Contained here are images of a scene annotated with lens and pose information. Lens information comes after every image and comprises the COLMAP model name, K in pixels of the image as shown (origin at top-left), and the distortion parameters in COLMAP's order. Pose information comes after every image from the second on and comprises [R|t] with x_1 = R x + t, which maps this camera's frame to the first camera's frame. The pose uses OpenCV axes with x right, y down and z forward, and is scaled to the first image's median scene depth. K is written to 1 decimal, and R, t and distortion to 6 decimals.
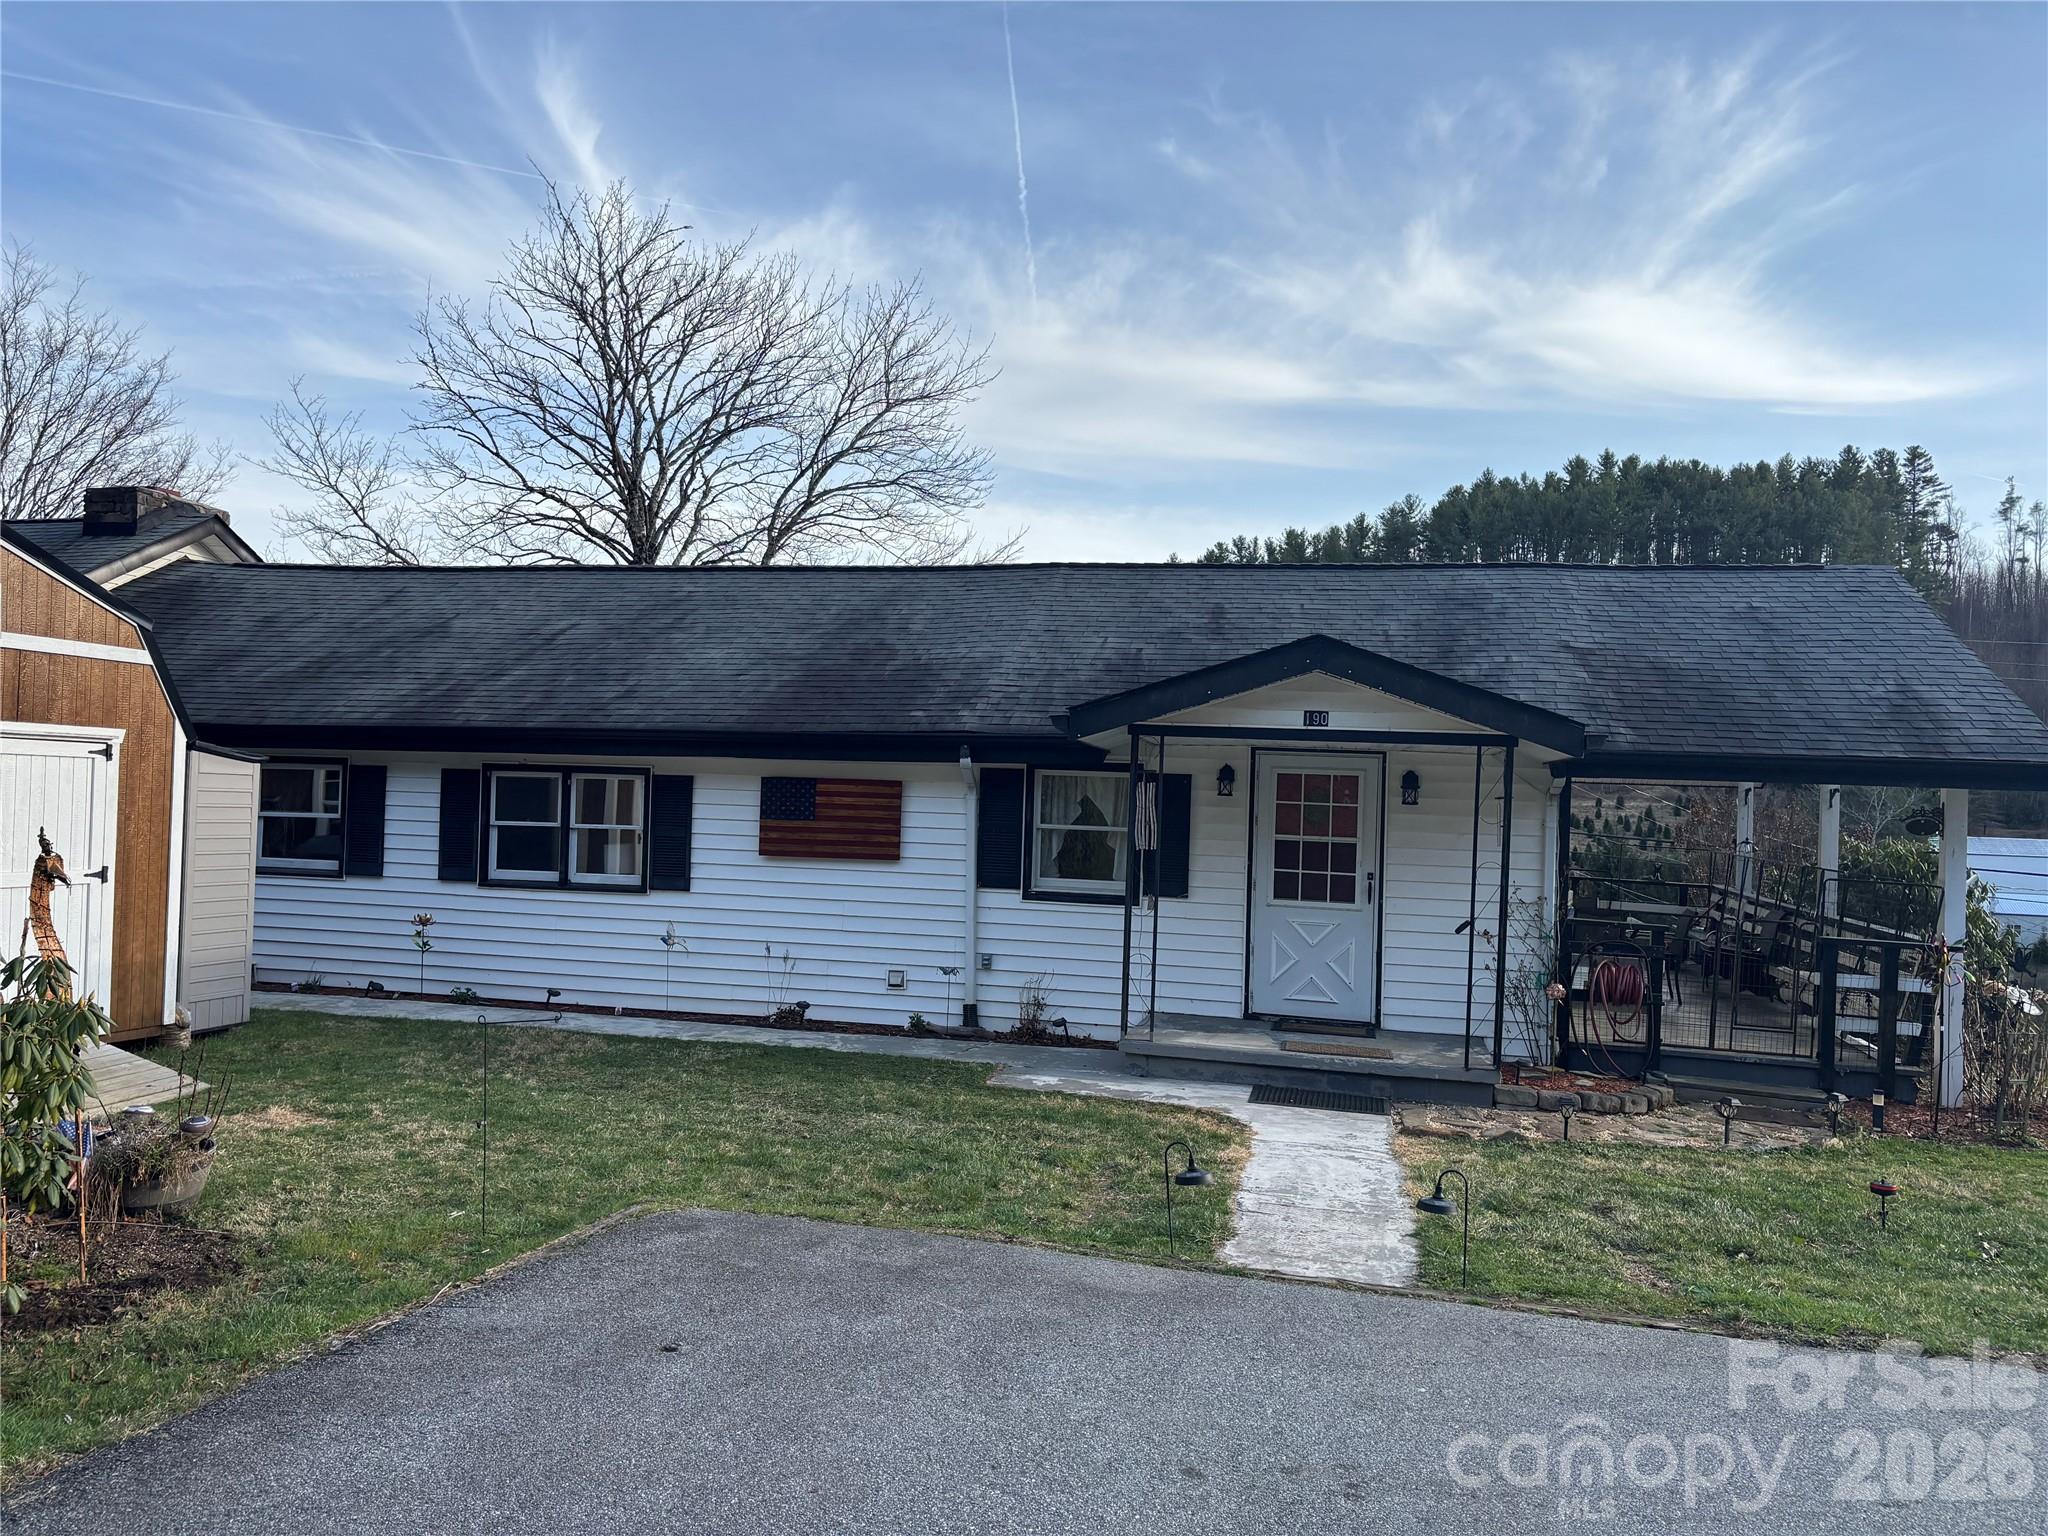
lens RADIAL K [[1548.1, 0, 1000.4], [0, 1548.1, 762.6], [0, 0, 1]] dist [0.064660, -0.066142]
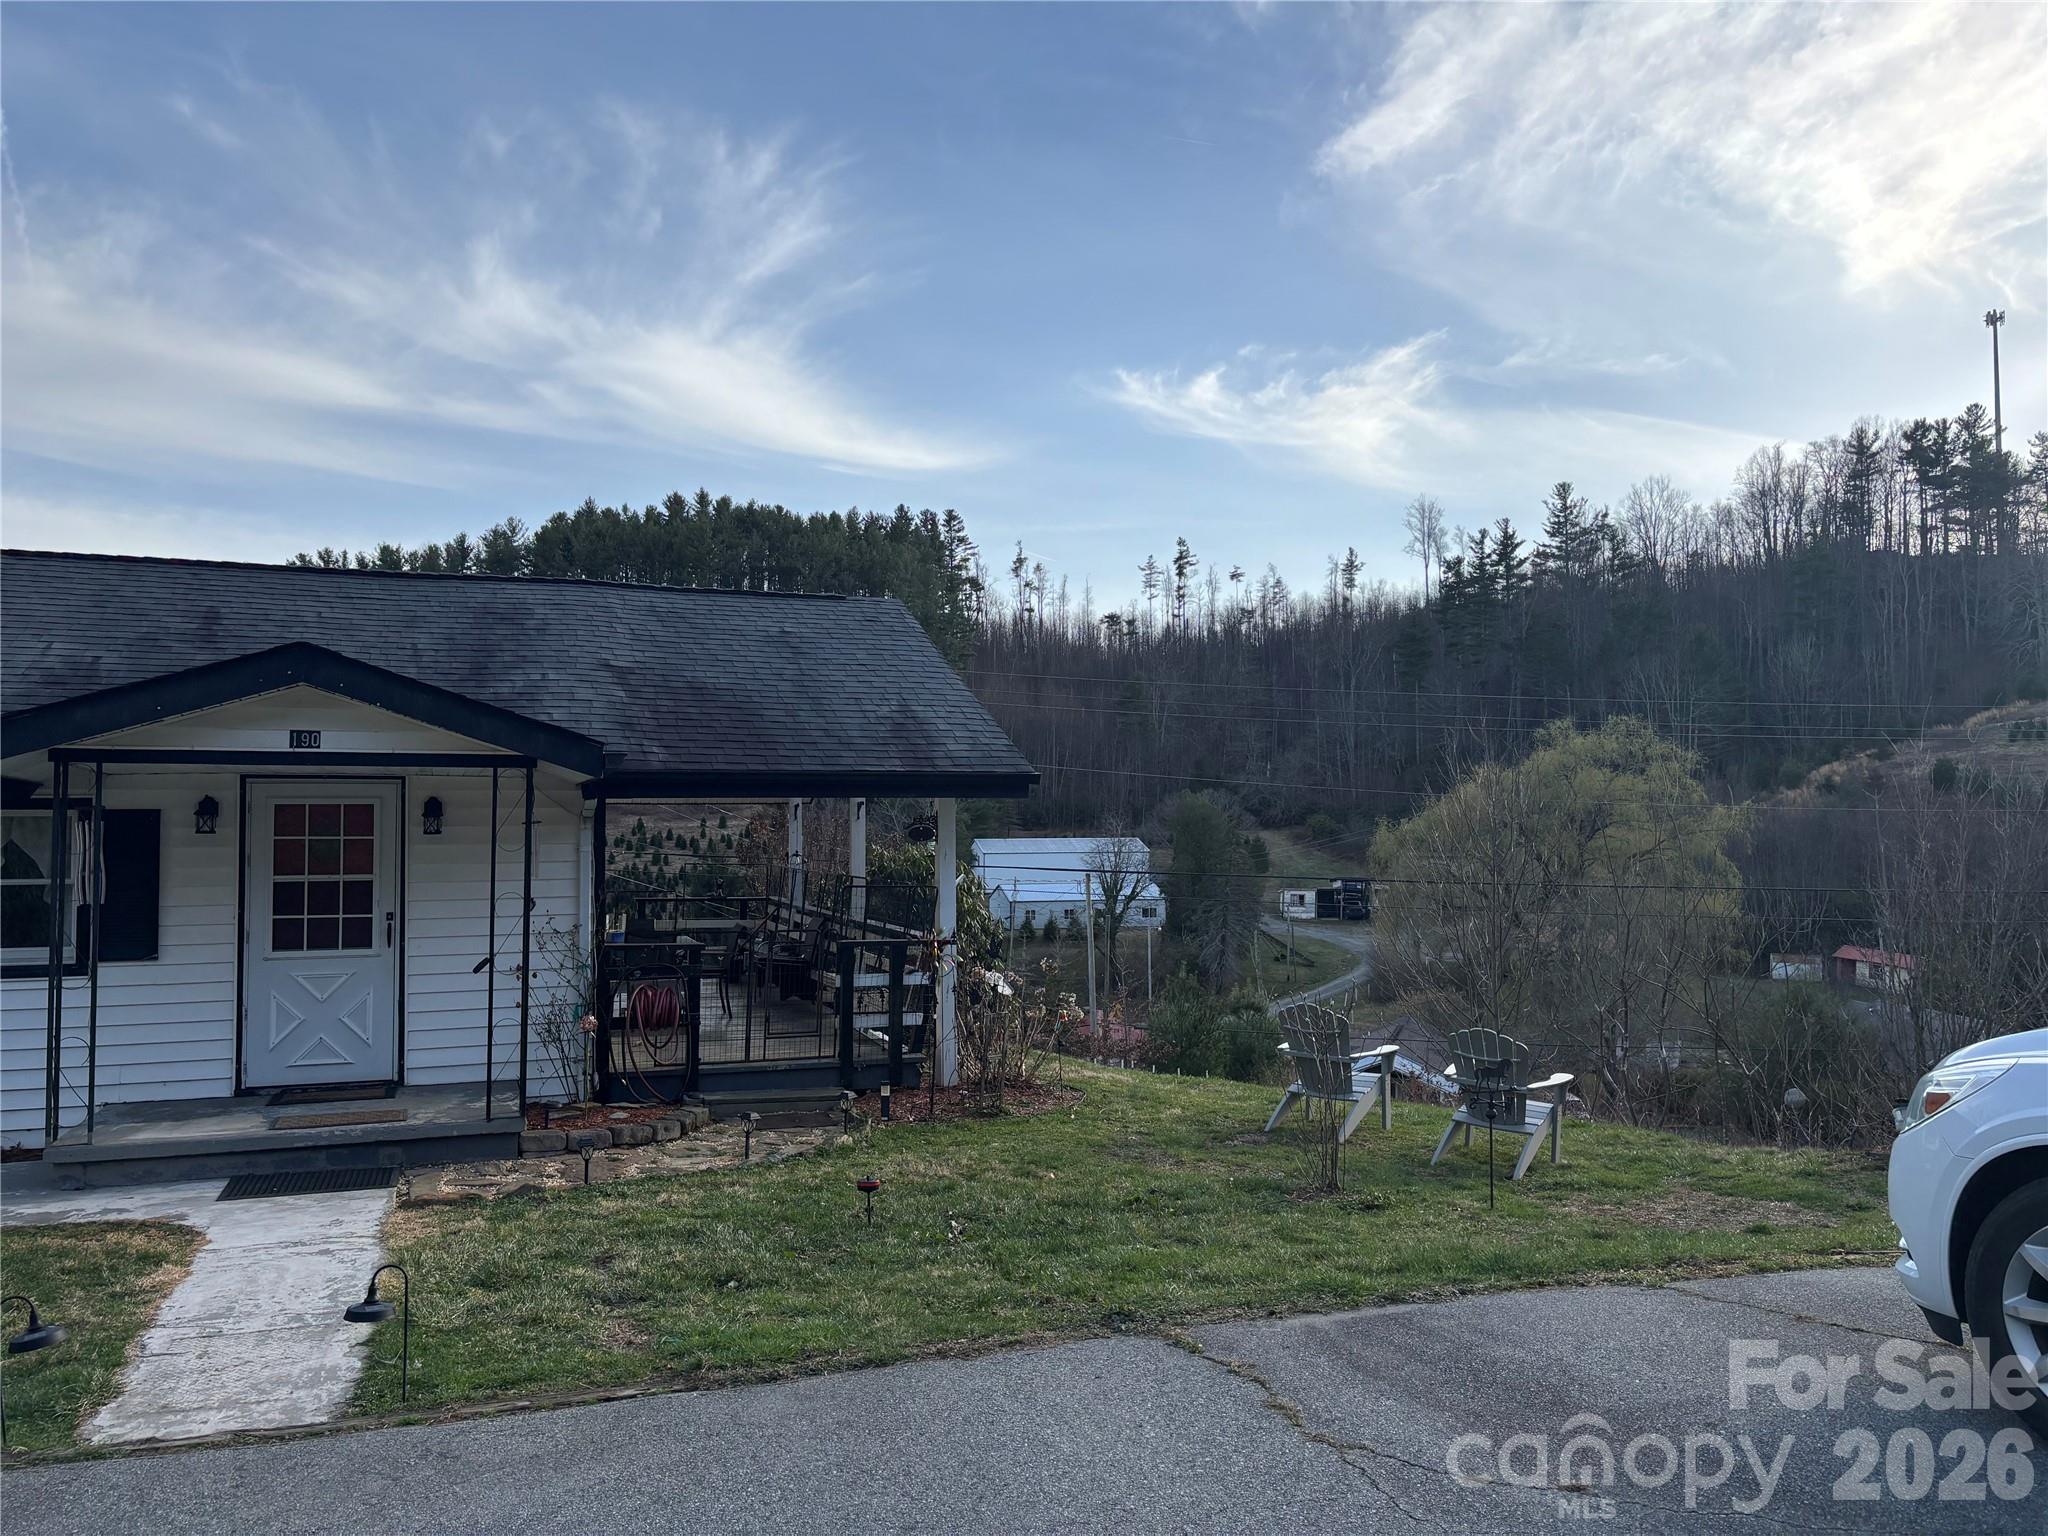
lens RADIAL K [[1543.5, 0, 1023.1], [0, 1543.5, 765.4], [0, 0, 1]] dist [0.072820, -0.089028]
pose [[0.842472, -0.018249, 0.538431, 0.058943], [0.026551, 0.999618, -0.007665, 0.002733], [-0.538085, 0.020754, 0.842635, 0.044358]]
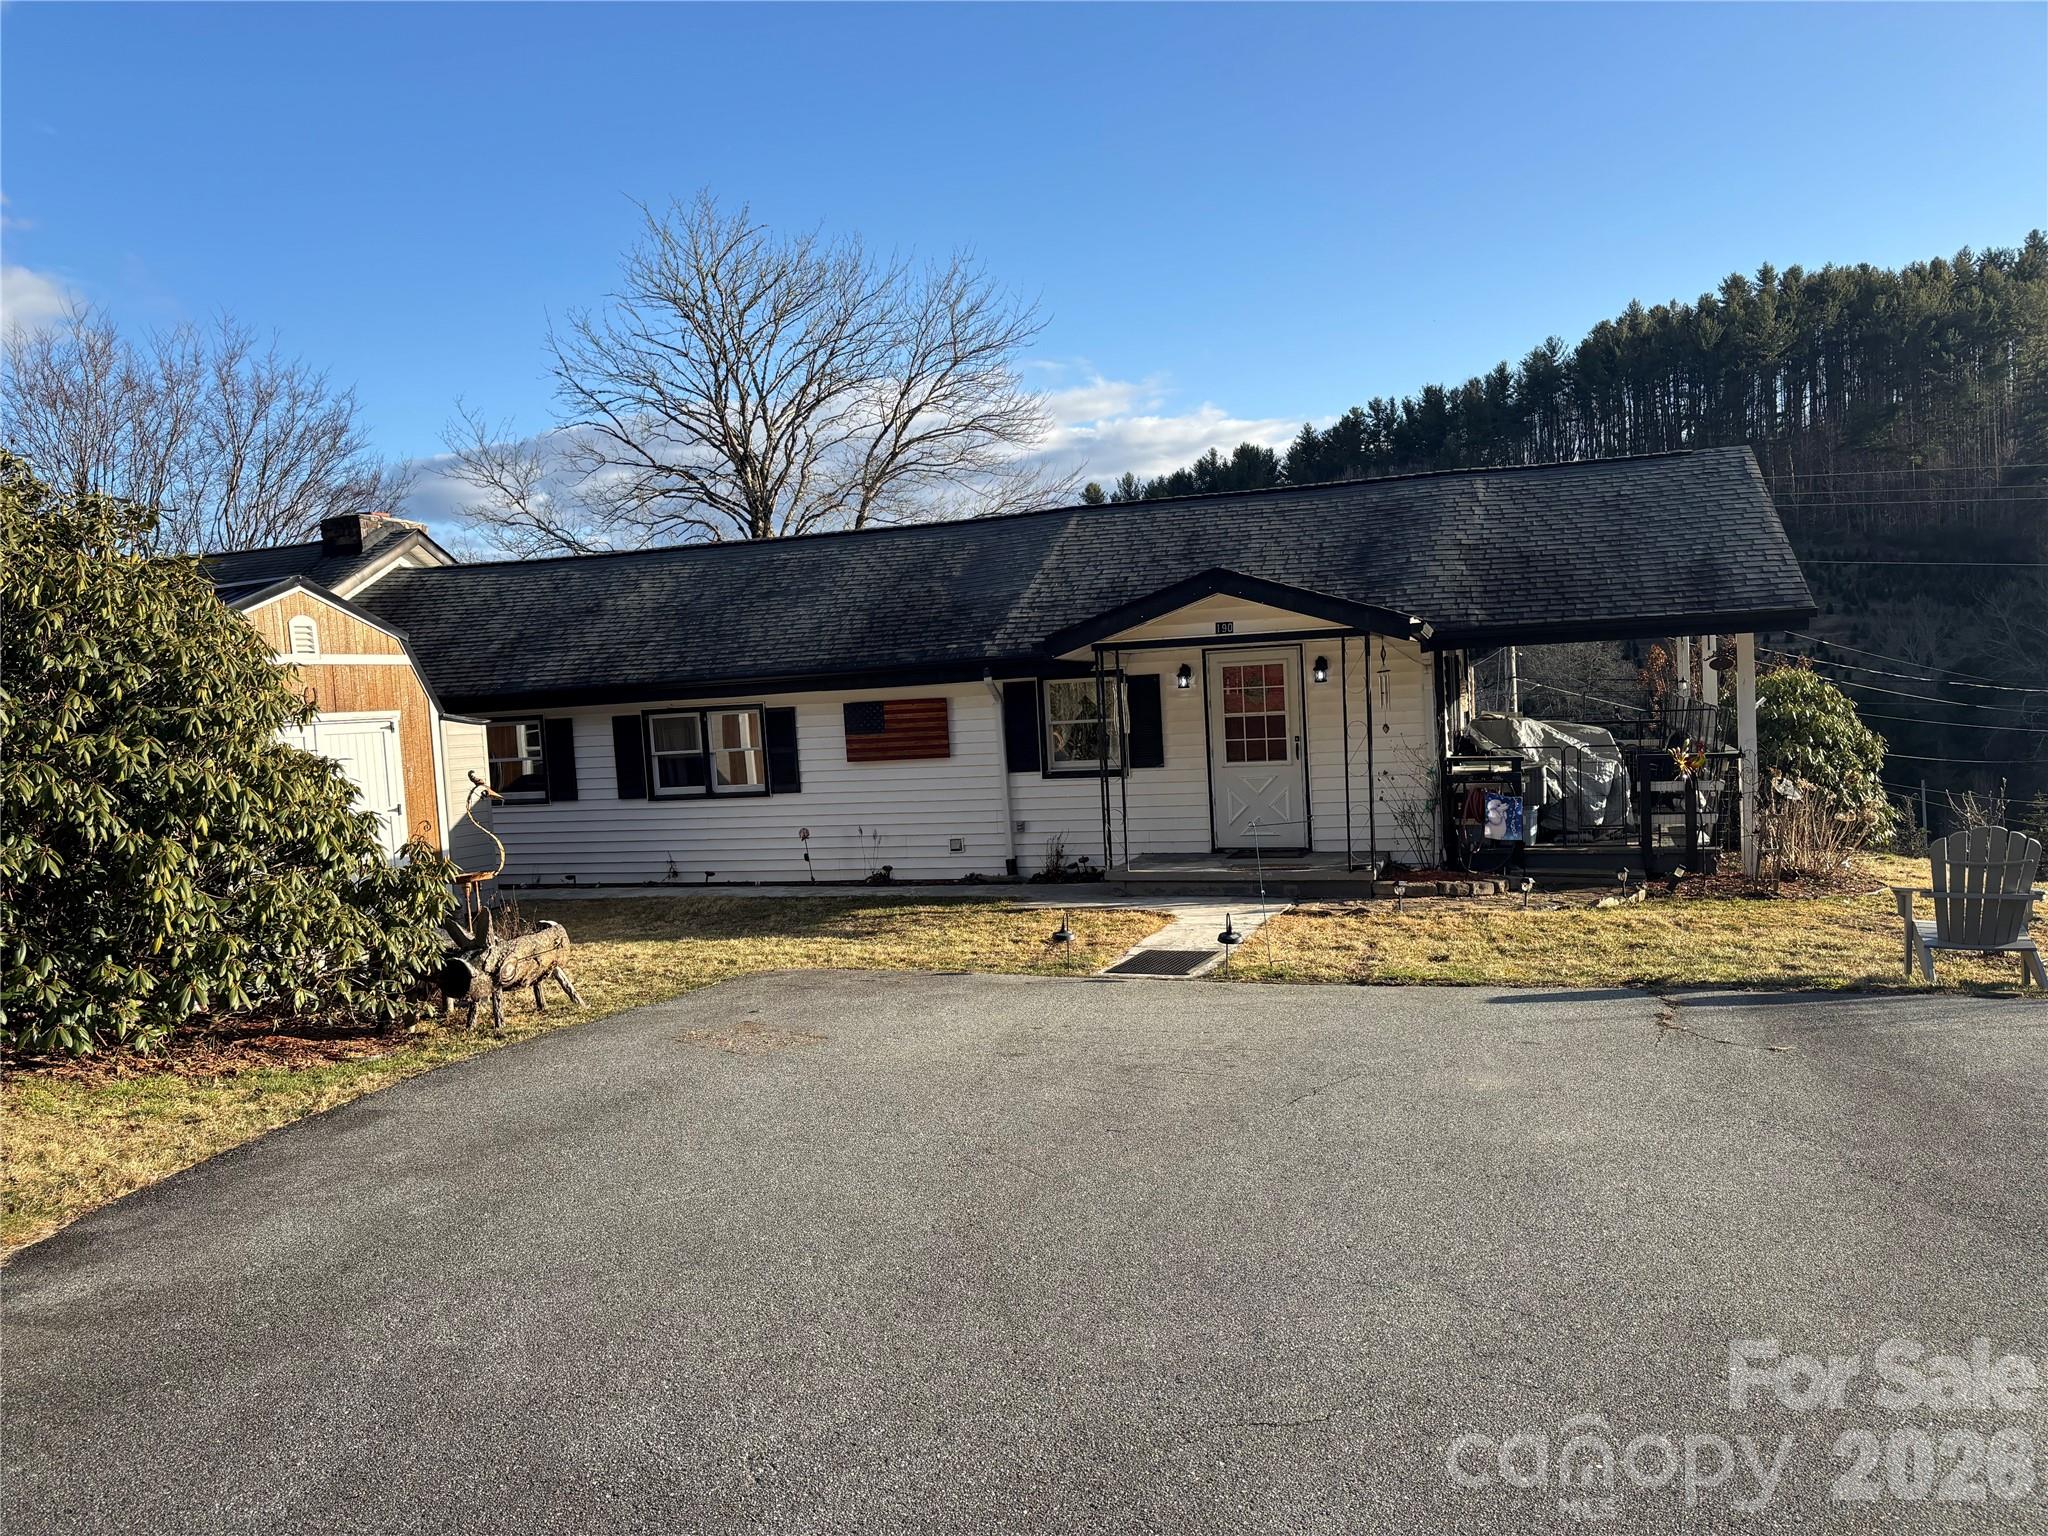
lens RADIAL K [[1553.0, 0, 1001.2], [0, 1553.0, 777.1], [0, 0, 1]] dist [0.077465, -0.093763]
pose [[0.991131, -0.081749, -0.104772, 0.115735], [0.089398, 0.993497, 0.070512, -0.009885], [0.098327, -0.079253, 0.991993, -0.317211]]
